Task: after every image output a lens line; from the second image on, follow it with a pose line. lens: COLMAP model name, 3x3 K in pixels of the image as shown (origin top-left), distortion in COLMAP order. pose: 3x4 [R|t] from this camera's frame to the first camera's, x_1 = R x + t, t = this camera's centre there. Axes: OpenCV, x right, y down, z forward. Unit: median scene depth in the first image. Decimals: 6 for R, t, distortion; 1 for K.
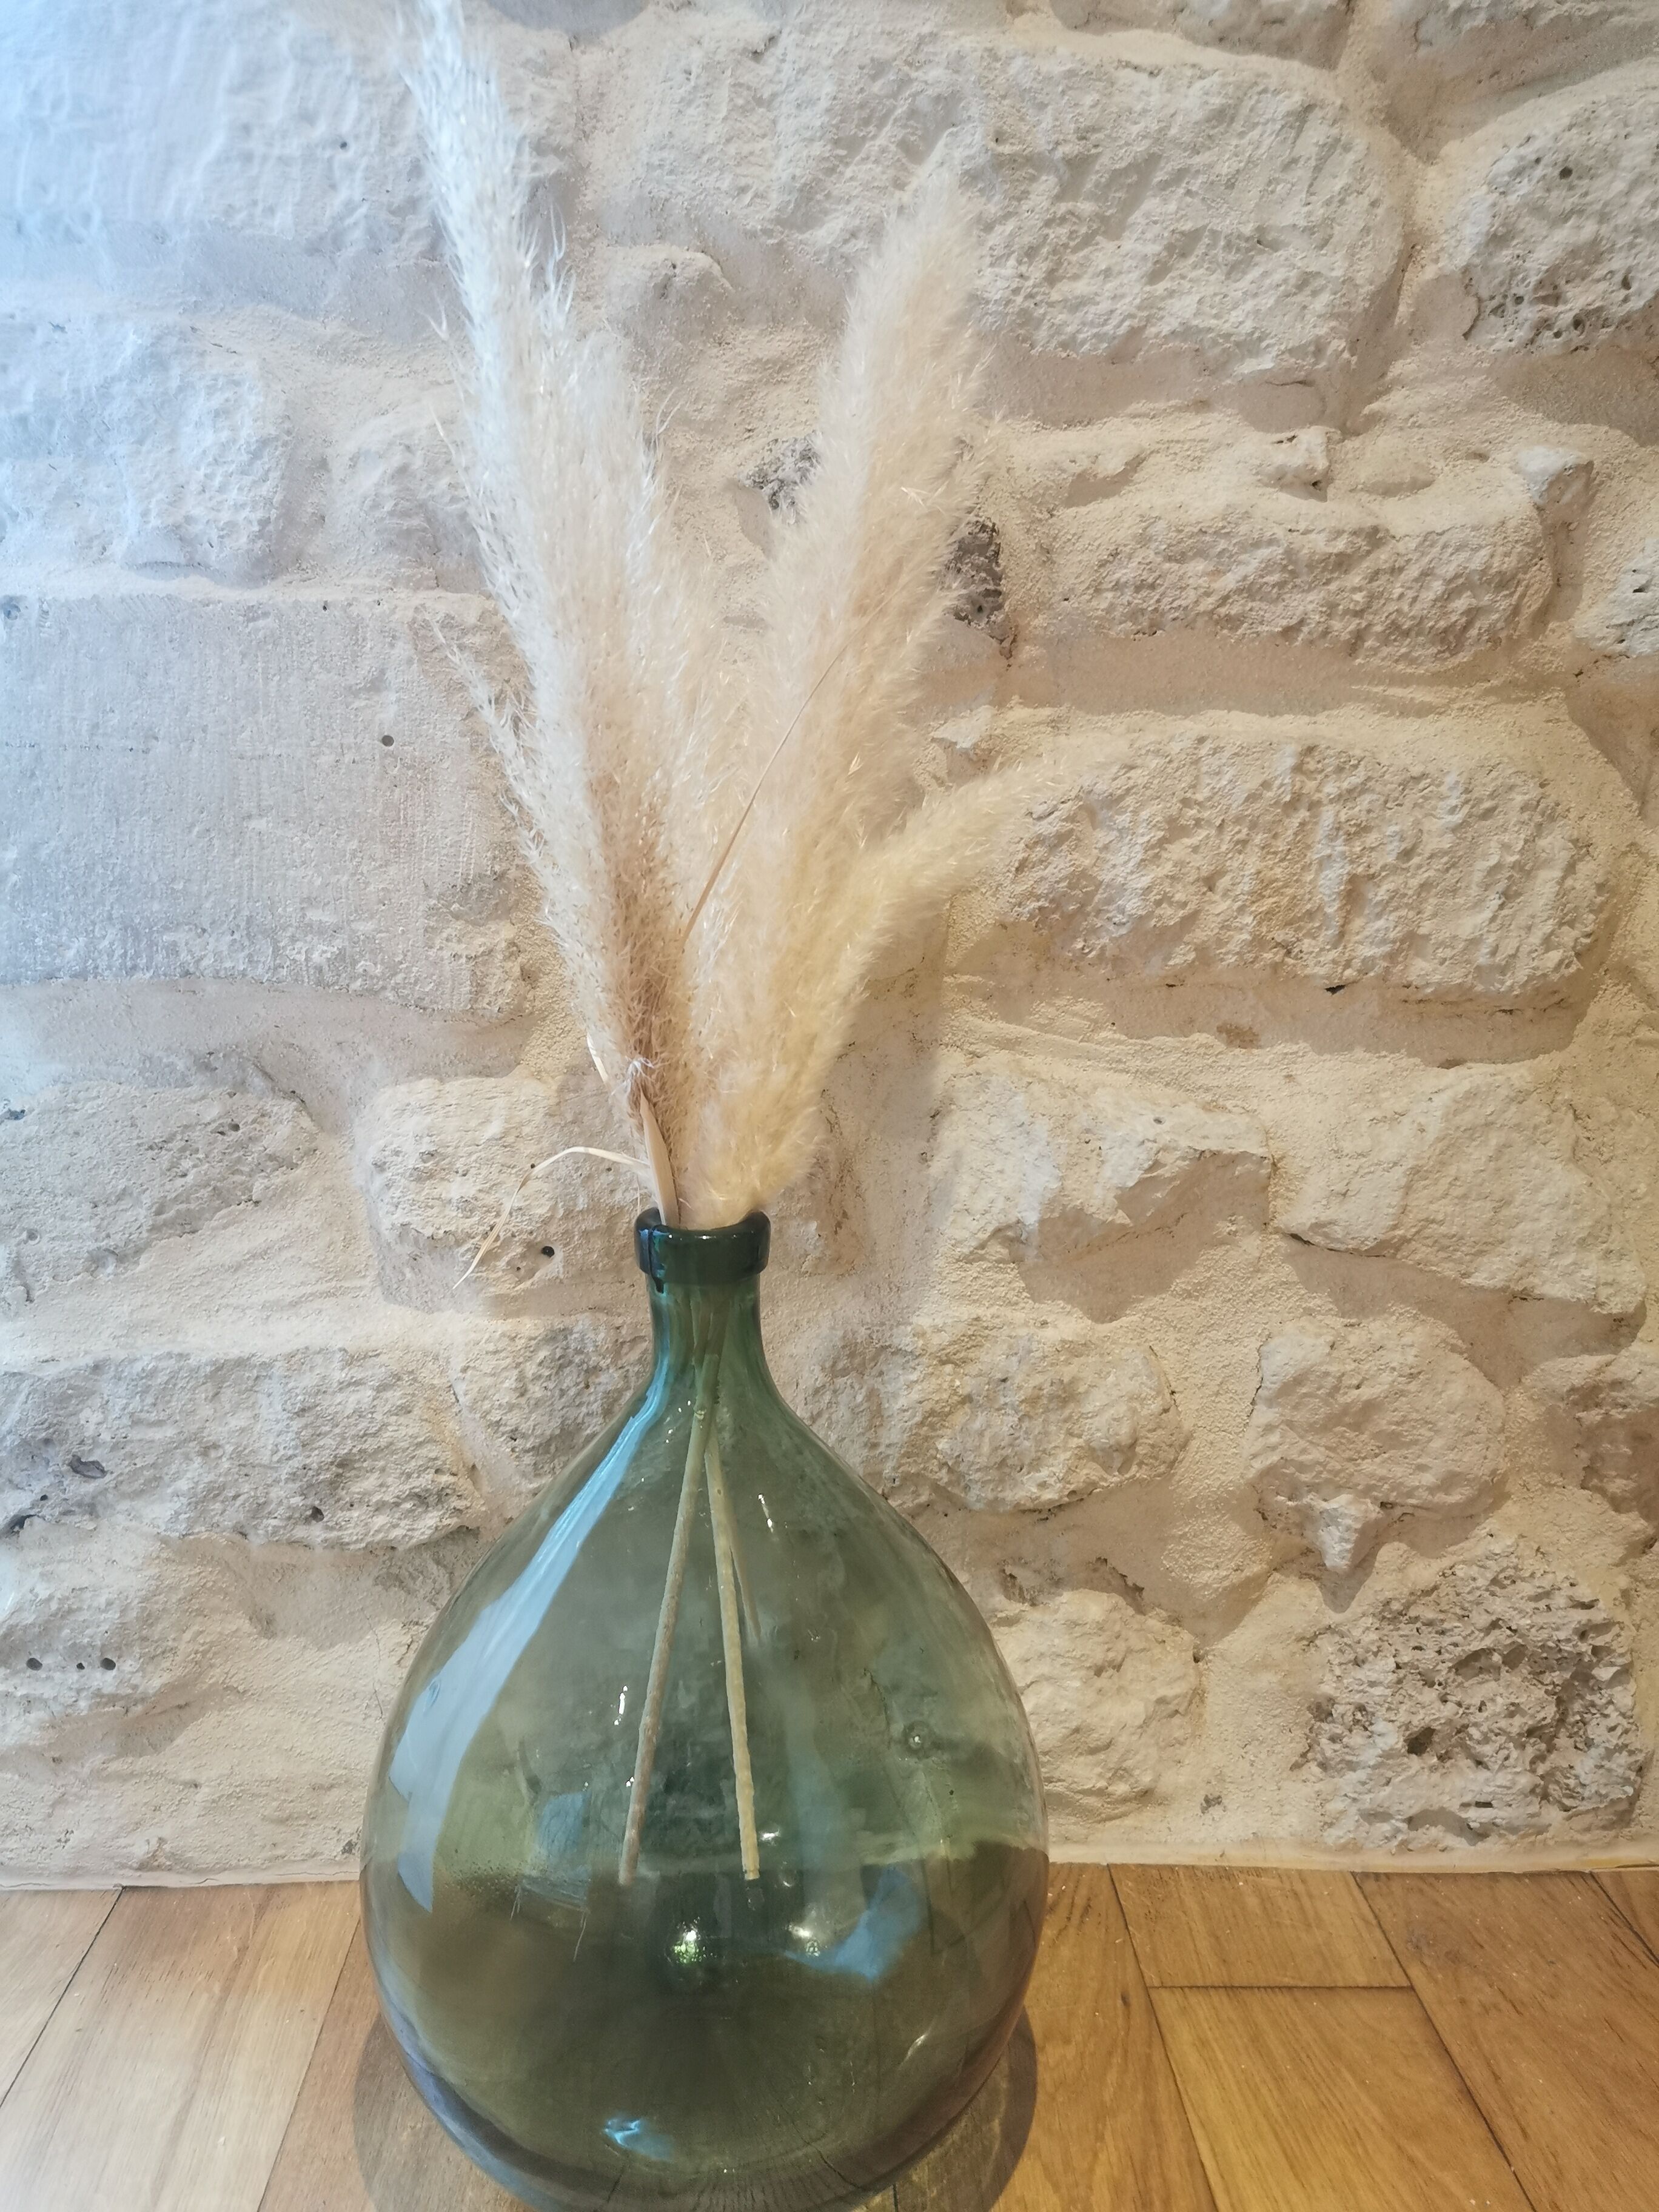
lens RADIAL K [[1718.5, 0, 829.5], [0, 1718.5, 1106.0], [0, 0, 1]] dist [0.051400, -0.050629]
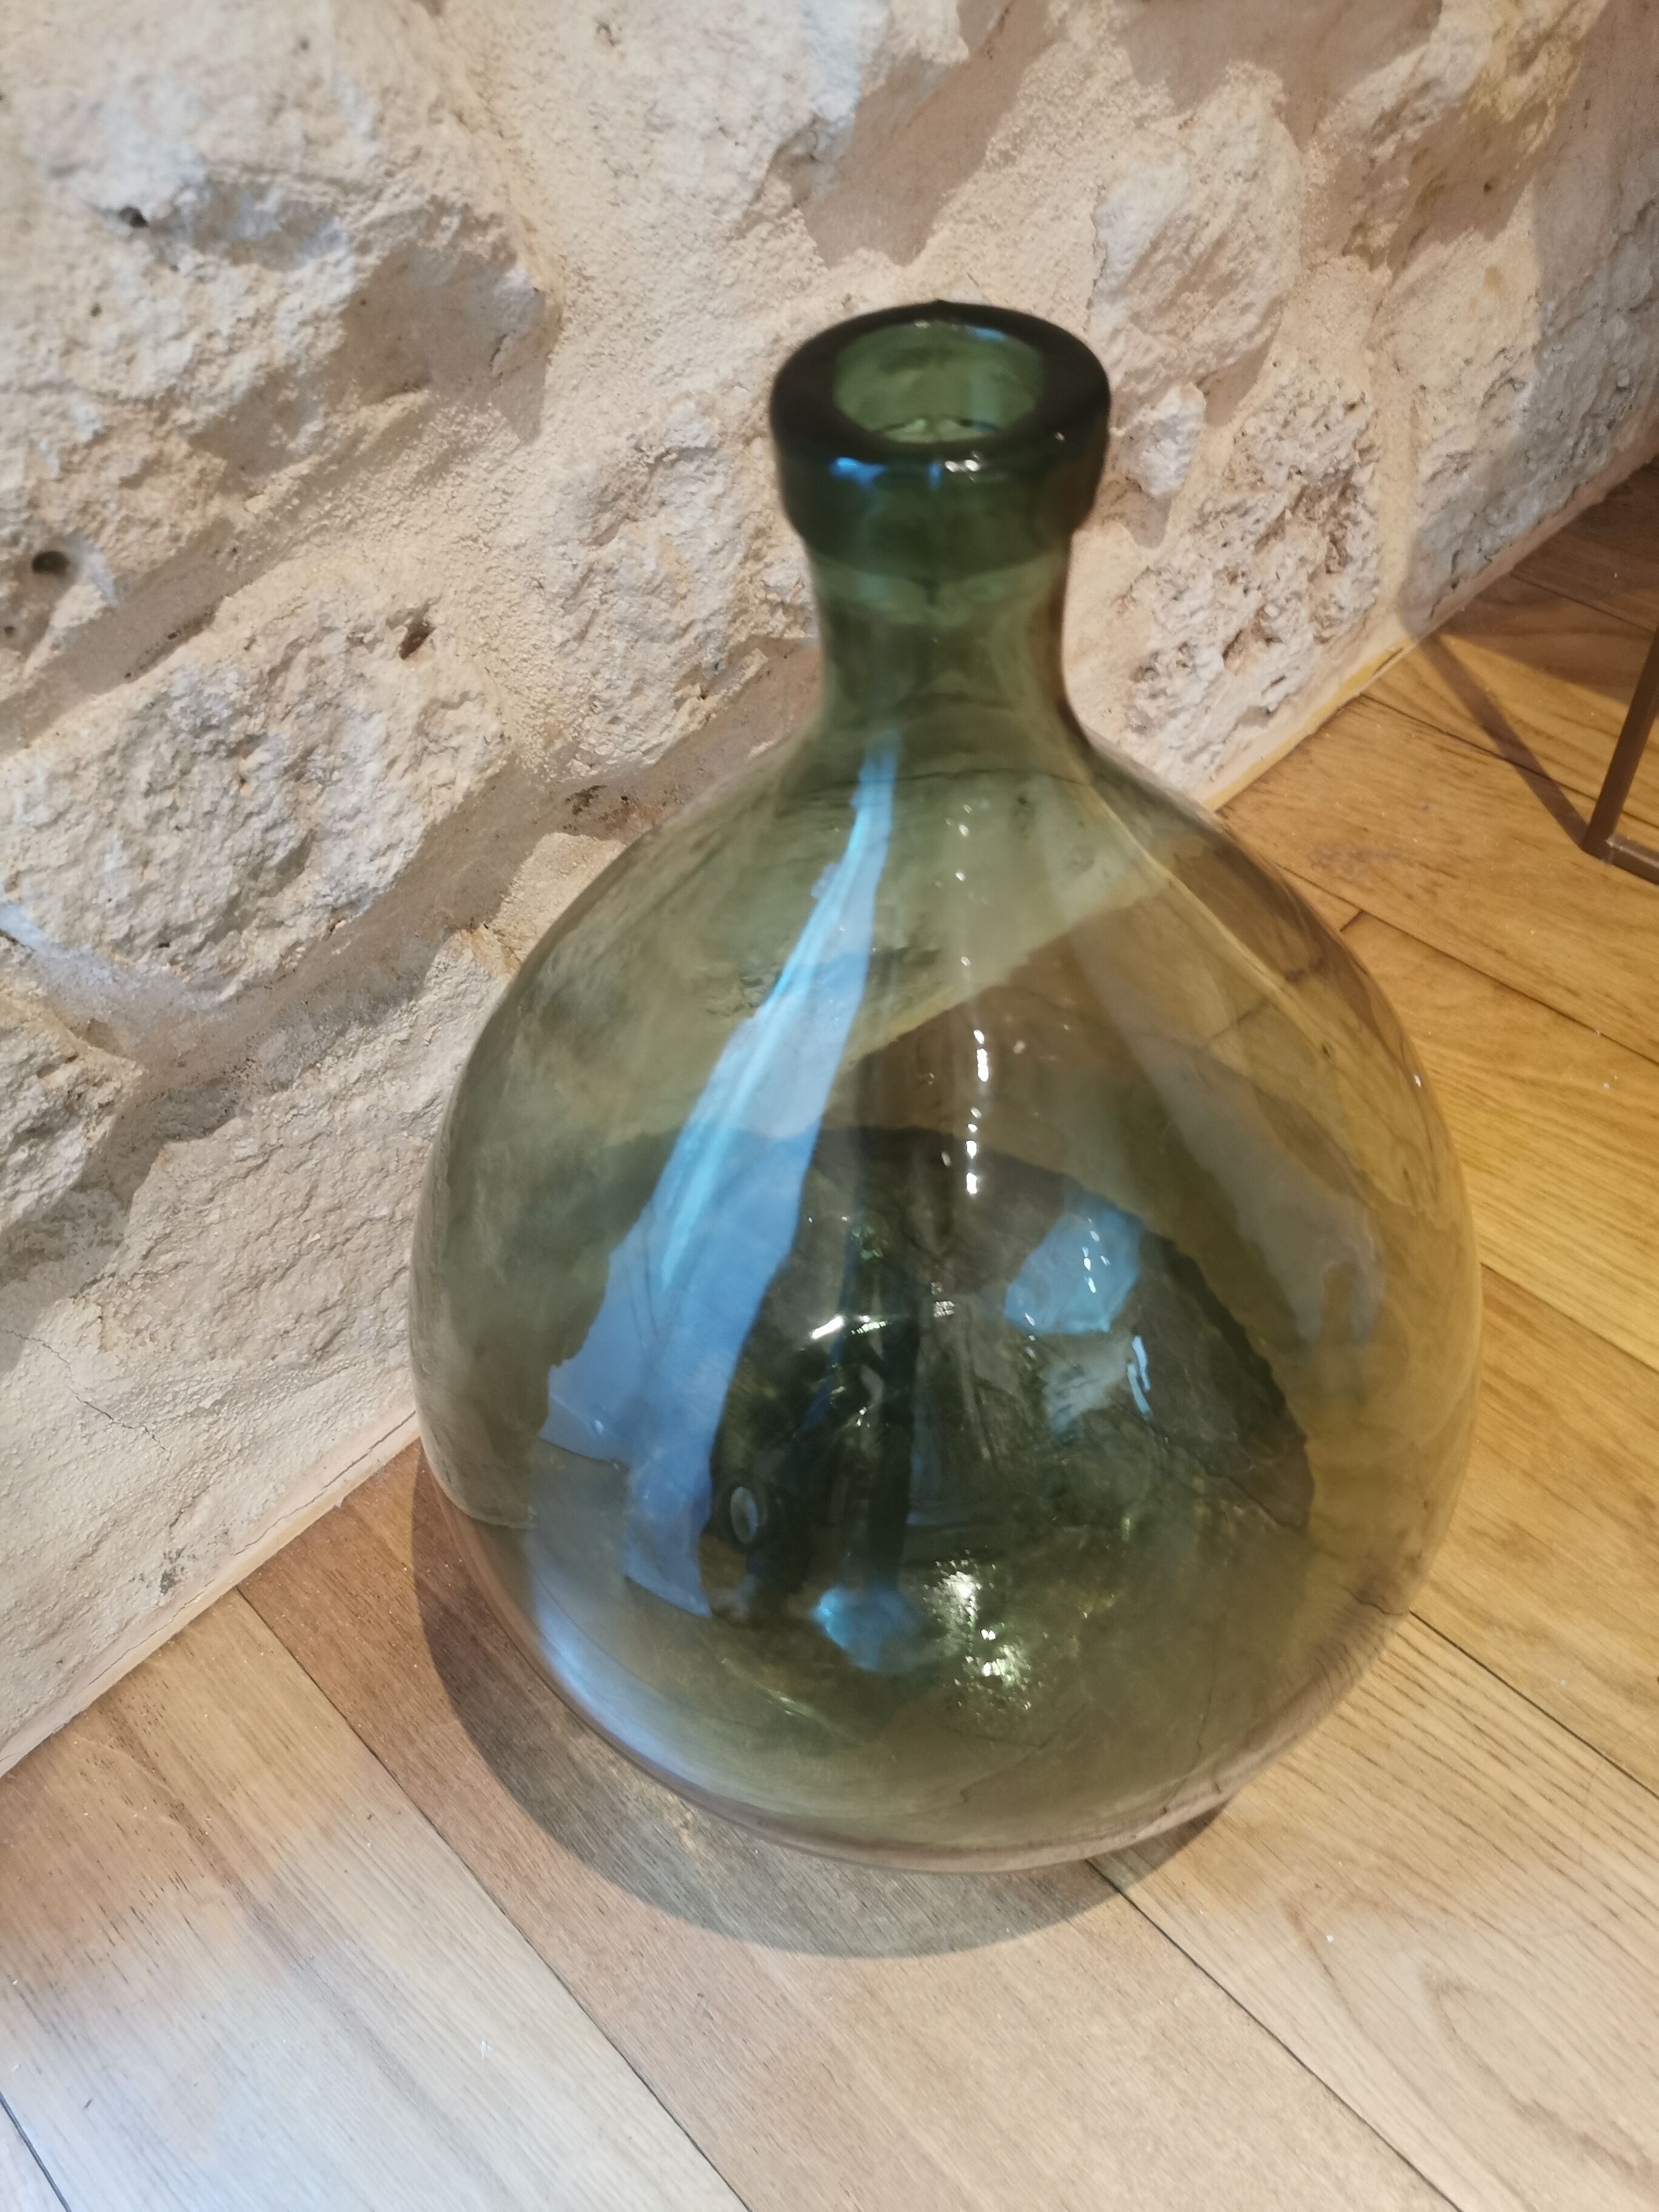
lens RADIAL K [[1718.5, 0, 829.5], [0, 1718.5, 1106.0], [0, 0, 1]] dist [0.051400, -0.050629]
pose [[0.730495, -0.557075, 0.395023, -0.267421], [0.197284, 0.725915, 0.658883, -0.063650], [-0.653801, -0.403379, 0.640179, 0.541065]]
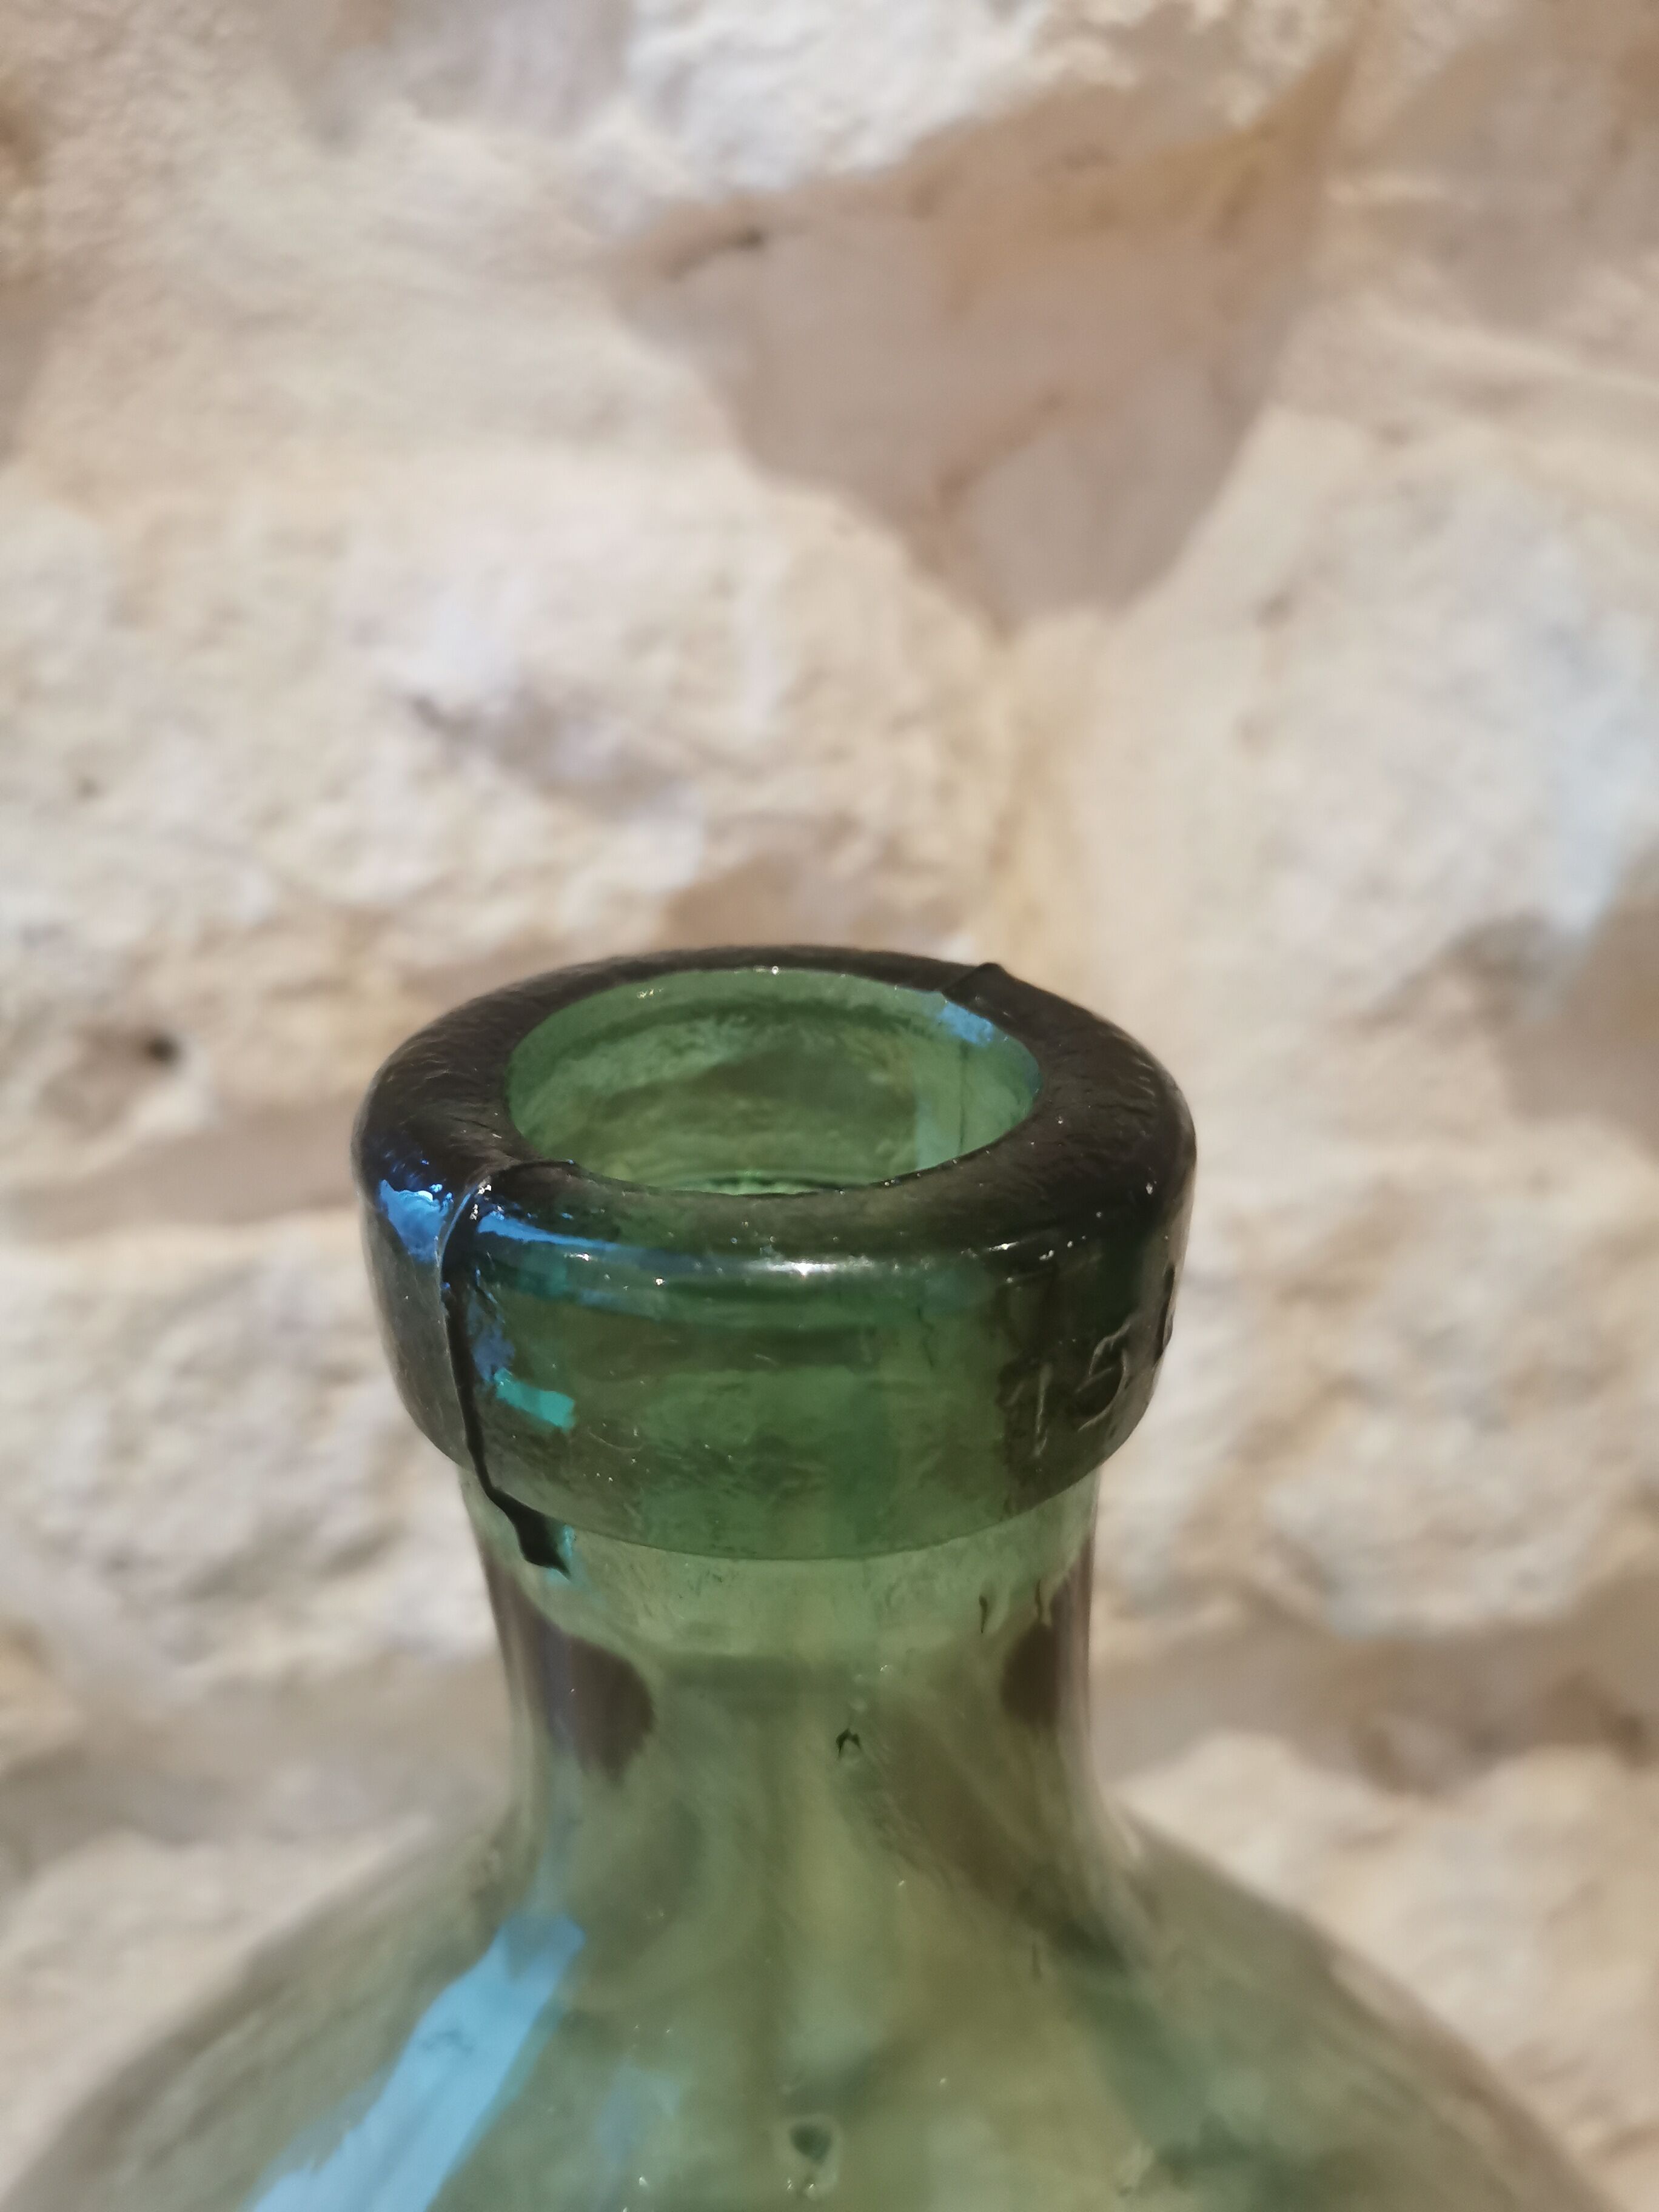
lens RADIAL K [[1779.6, 0, 829.5], [0, 1779.6, 1106.0], [0, 0, 1]] dist [0.005295, -0.047457]
pose [[0.996840, -0.035682, 0.070971, -0.061249], [0.020926, 0.979834, 0.198714, 0.030118], [-0.076630, -0.196601, 0.977484, 0.655088]]
